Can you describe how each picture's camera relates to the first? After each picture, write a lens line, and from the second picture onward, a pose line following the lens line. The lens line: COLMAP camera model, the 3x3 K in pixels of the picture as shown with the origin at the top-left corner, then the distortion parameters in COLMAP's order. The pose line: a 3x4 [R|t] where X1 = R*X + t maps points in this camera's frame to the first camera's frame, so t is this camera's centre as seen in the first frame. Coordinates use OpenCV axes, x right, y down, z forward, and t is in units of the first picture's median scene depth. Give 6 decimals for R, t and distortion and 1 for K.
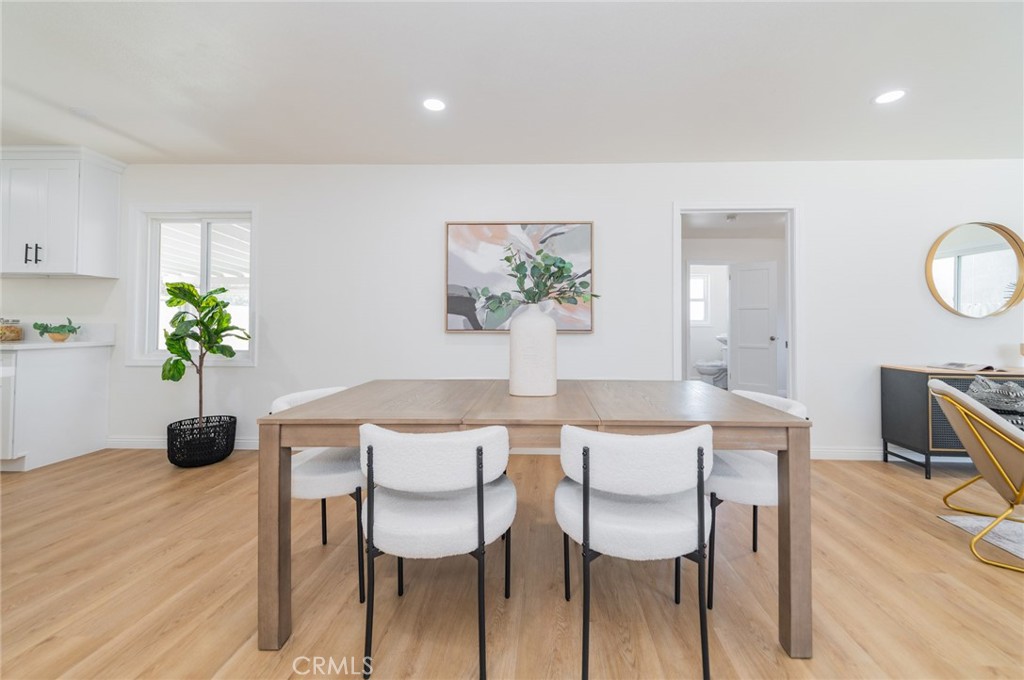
lens RADIAL K [[401.1, 0, 518.9], [0, 401.1, 315.5], [0, 0, 1]] dist [0.001190, -0.000264]
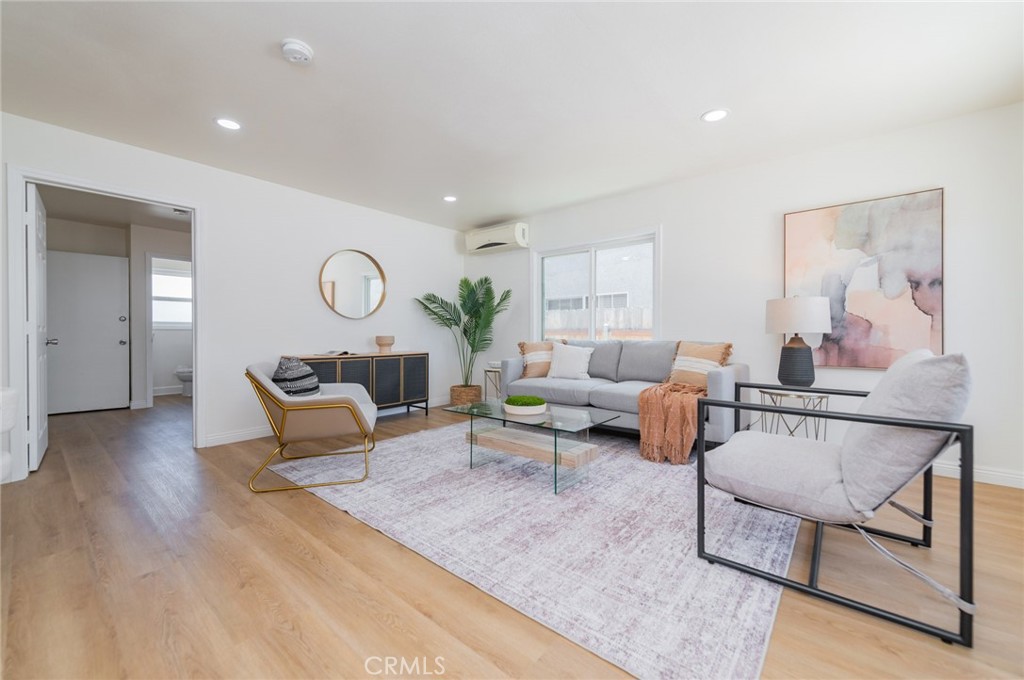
lens RADIAL K [[401.1, 0, 510.0], [0, 401.1, 339.1], [0, 0, 1]] dist [0.001190, -0.000264]
pose [[0.597090, -0.020825, 0.801904, 0.467615], [-0.009081, 0.999423, 0.032717, 0.036686], [-0.802123, -0.026817, 0.596557, -0.378174]]
